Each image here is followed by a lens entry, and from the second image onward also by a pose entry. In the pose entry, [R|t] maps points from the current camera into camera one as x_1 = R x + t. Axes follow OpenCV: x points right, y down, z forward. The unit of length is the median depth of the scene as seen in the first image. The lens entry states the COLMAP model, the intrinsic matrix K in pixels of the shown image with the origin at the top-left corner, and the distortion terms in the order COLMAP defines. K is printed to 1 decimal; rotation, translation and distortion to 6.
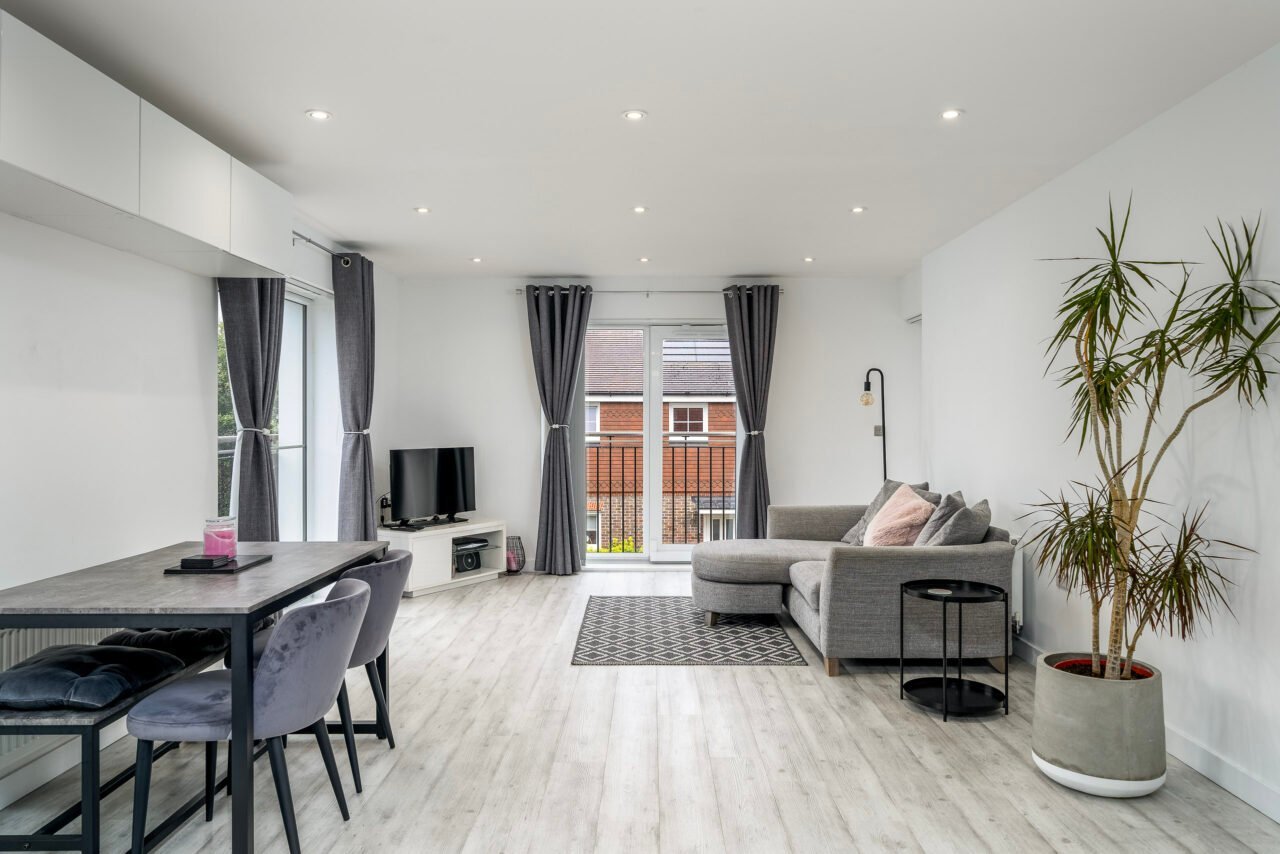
lens RADIAL K [[877.0, 0, 638.7], [0, 877.0, 428.5], [0, 0, 1]] dist [0.007324, 0.001631]
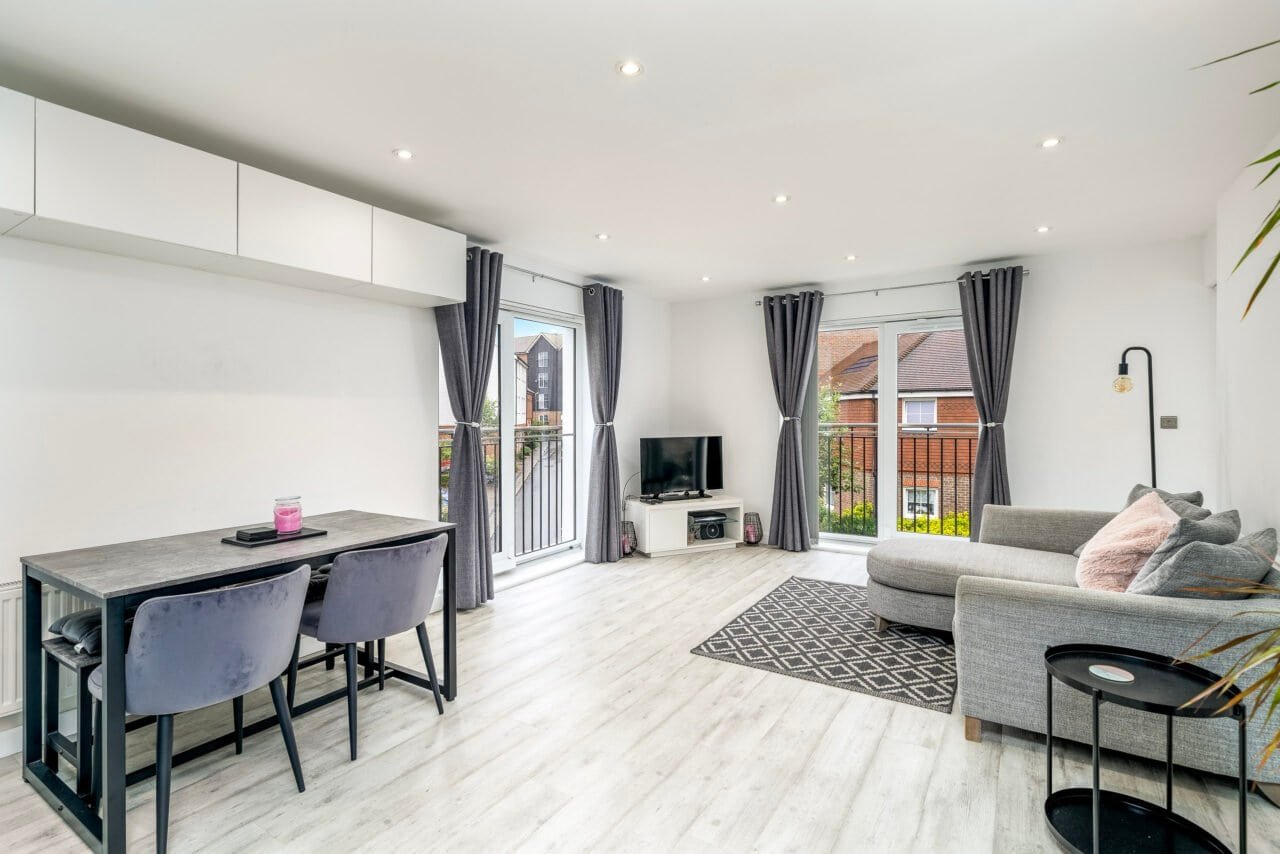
lens RADIAL K [[604.8, 0, 627.9], [0, 604.8, 421.9], [0, 0, 1]] dist [0.003398, -0.000240]
pose [[0.841057, -0.000970, -0.540946, 0.158641], [0.003182, 0.999990, 0.003154, -0.001511], [0.540938, -0.004374, 0.841051, 0.238992]]
